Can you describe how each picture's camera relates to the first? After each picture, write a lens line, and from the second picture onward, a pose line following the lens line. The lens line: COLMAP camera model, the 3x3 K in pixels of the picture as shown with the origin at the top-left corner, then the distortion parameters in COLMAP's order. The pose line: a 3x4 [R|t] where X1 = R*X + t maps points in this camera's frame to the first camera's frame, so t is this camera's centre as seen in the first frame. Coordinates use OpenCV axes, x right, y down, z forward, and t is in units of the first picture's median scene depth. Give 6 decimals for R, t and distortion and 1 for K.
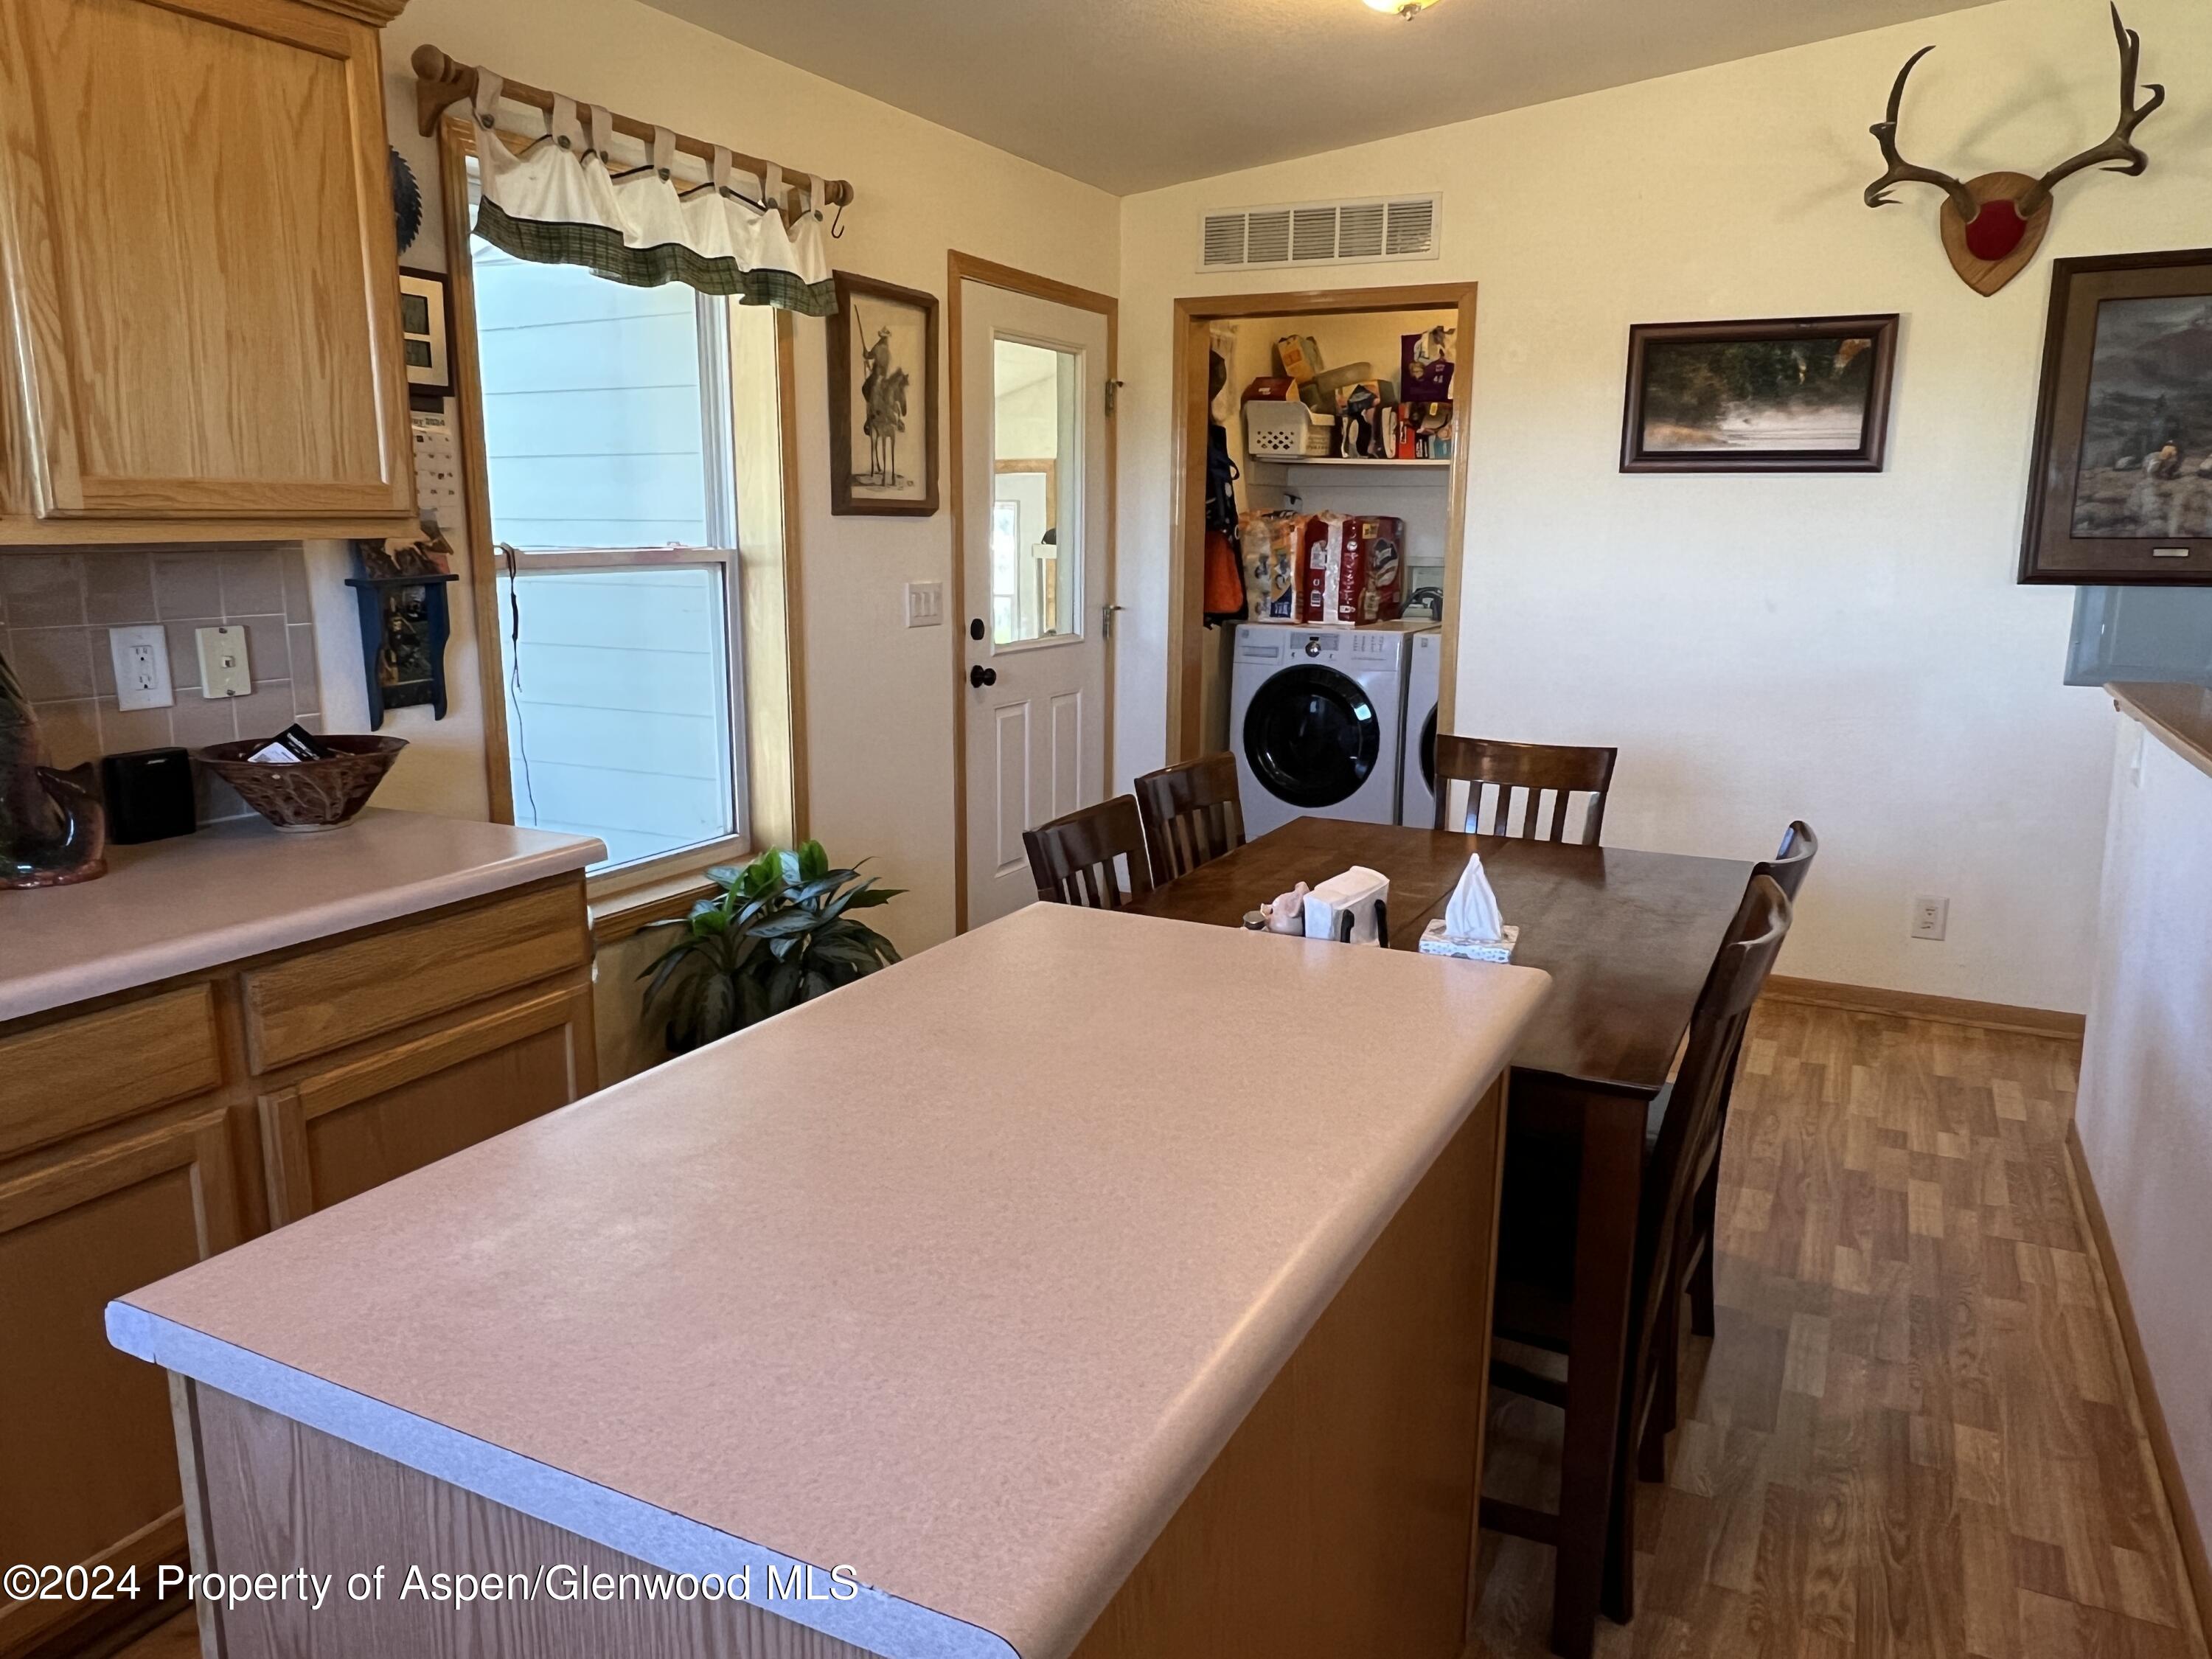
lens RADIAL K [[1513.4, 0, 1106.0], [0, 1513.4, 829.5], [0, 0, 1]] dist [0.003771, -0.003452]
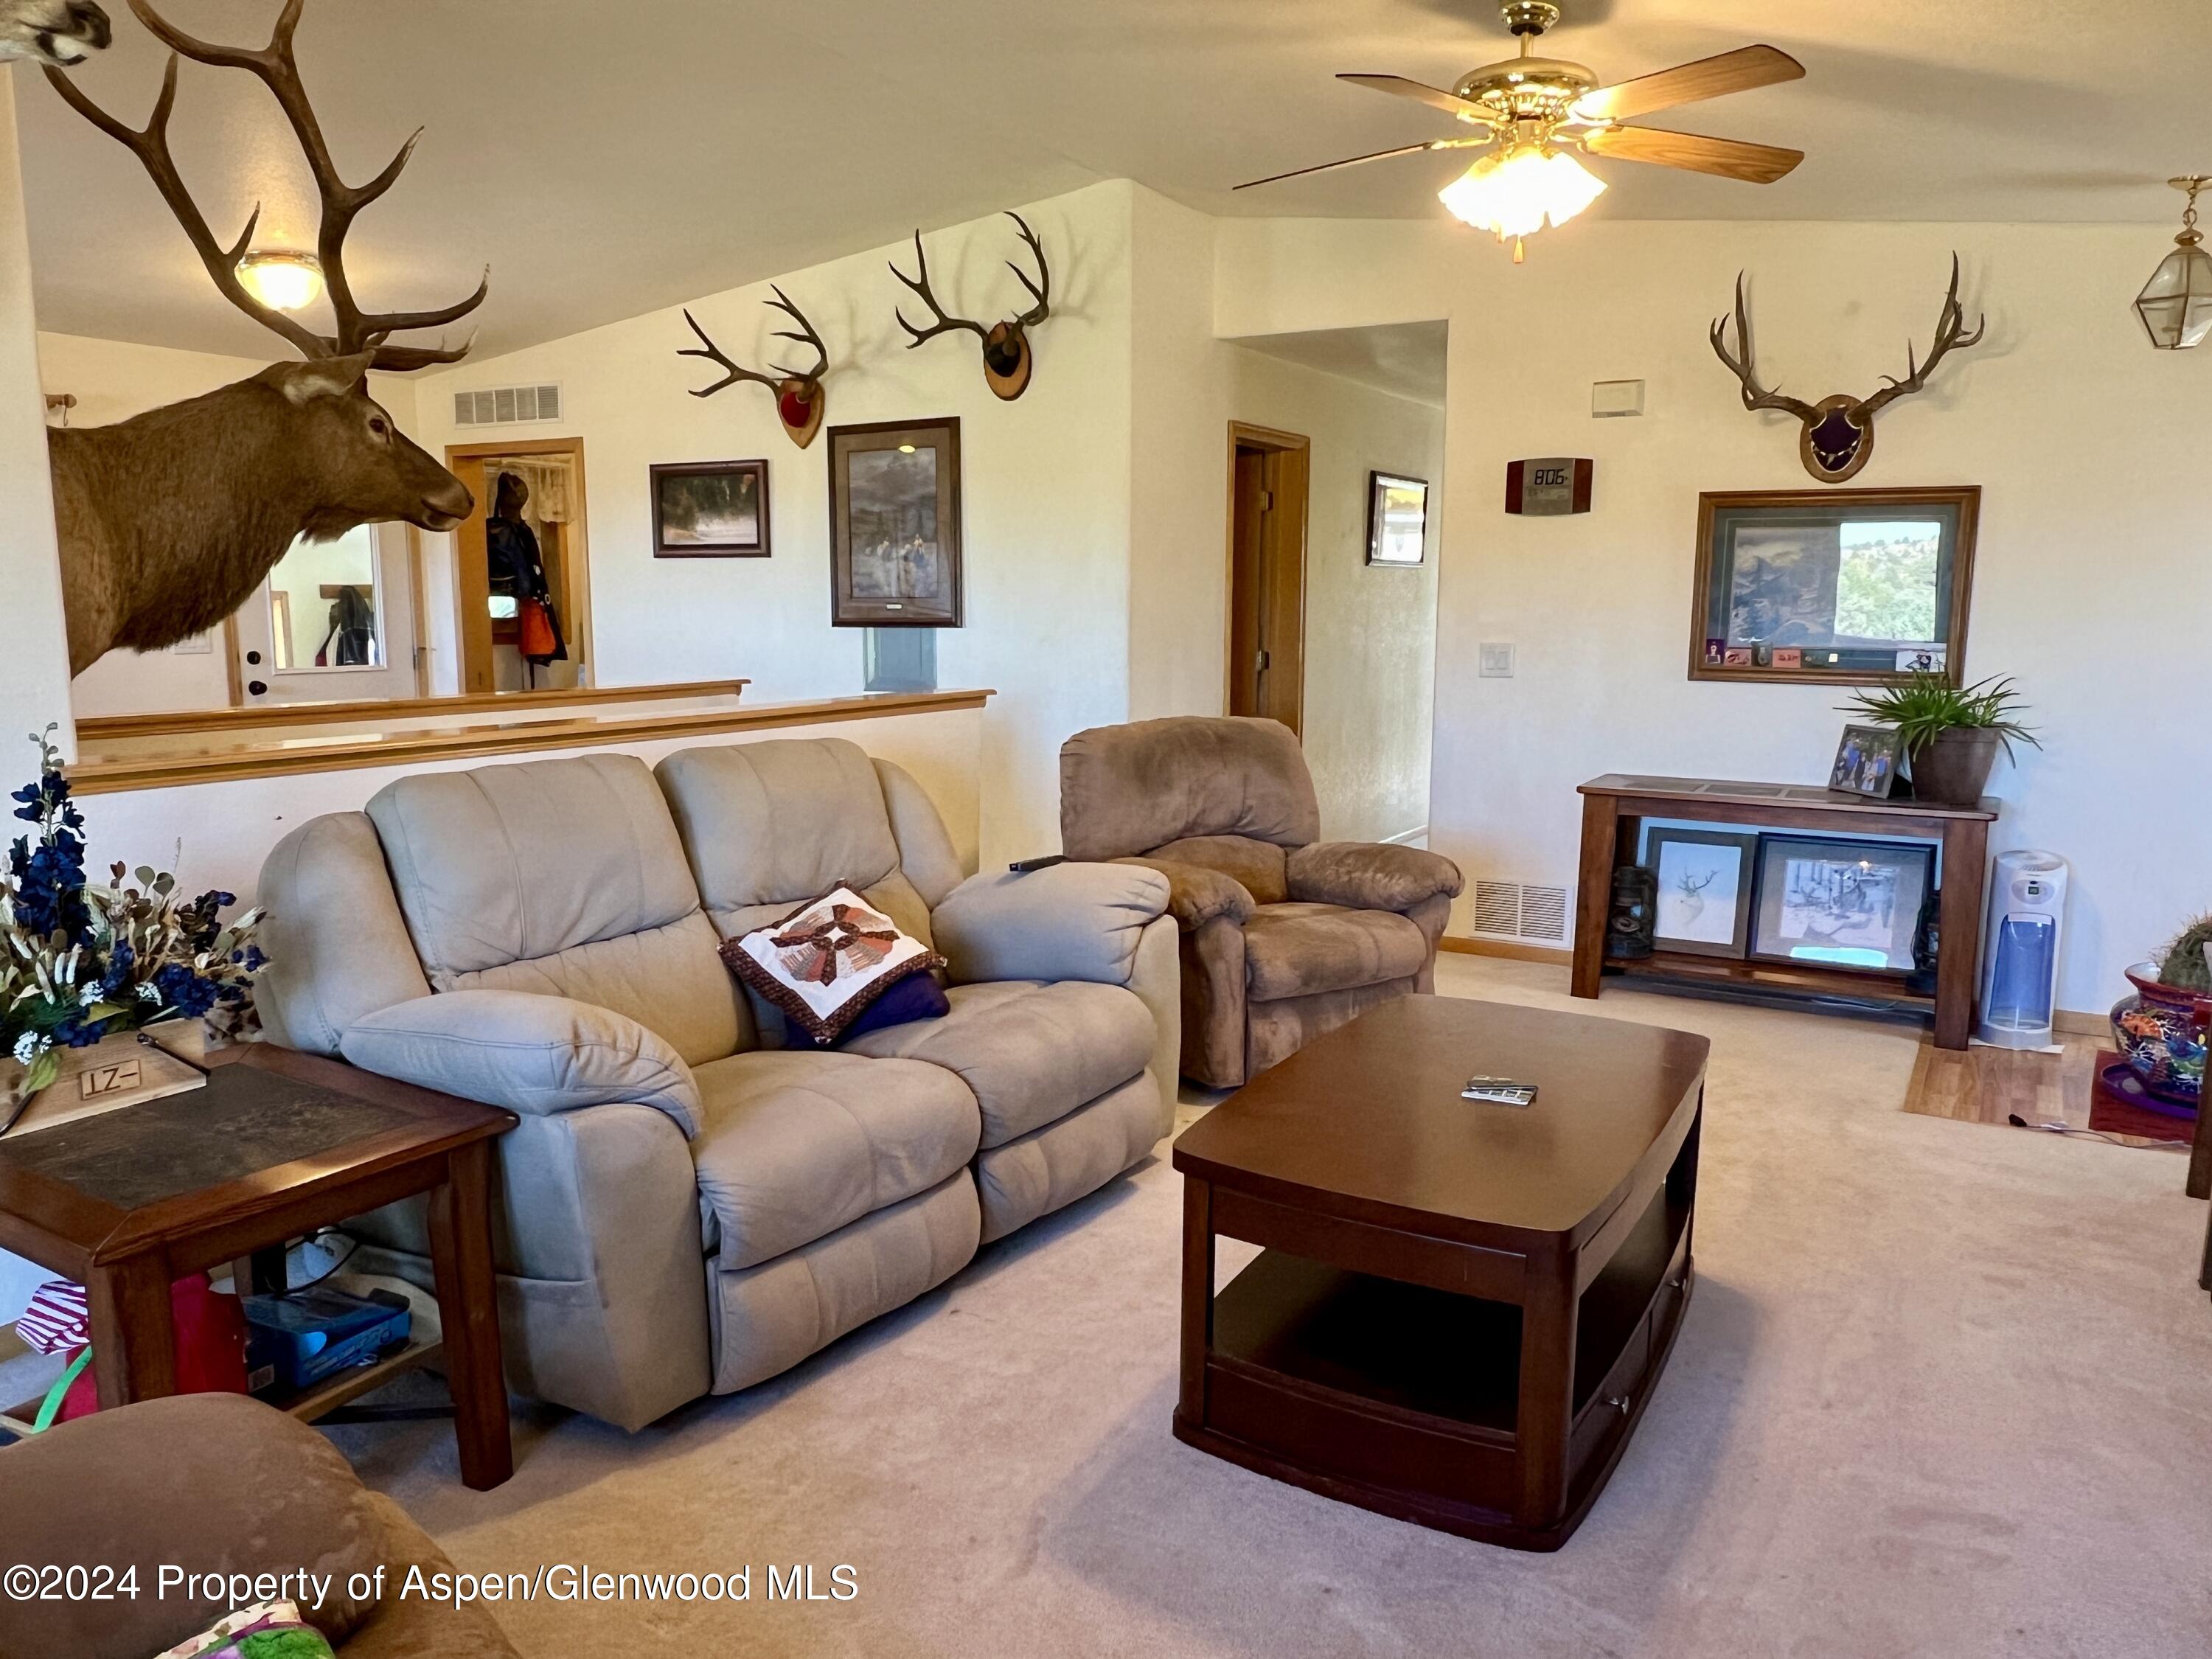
lens RADIAL K [[1513.4, 0, 1106.0], [0, 1513.4, 829.5], [0, 0, 1]] dist [0.003771, -0.003452]
pose [[0.997119, 0.008646, -0.075355, 0.933318], [-0.012534, 0.998606, -0.051272, 0.117562], [0.074806, 0.052068, 0.995838, -0.503117]]
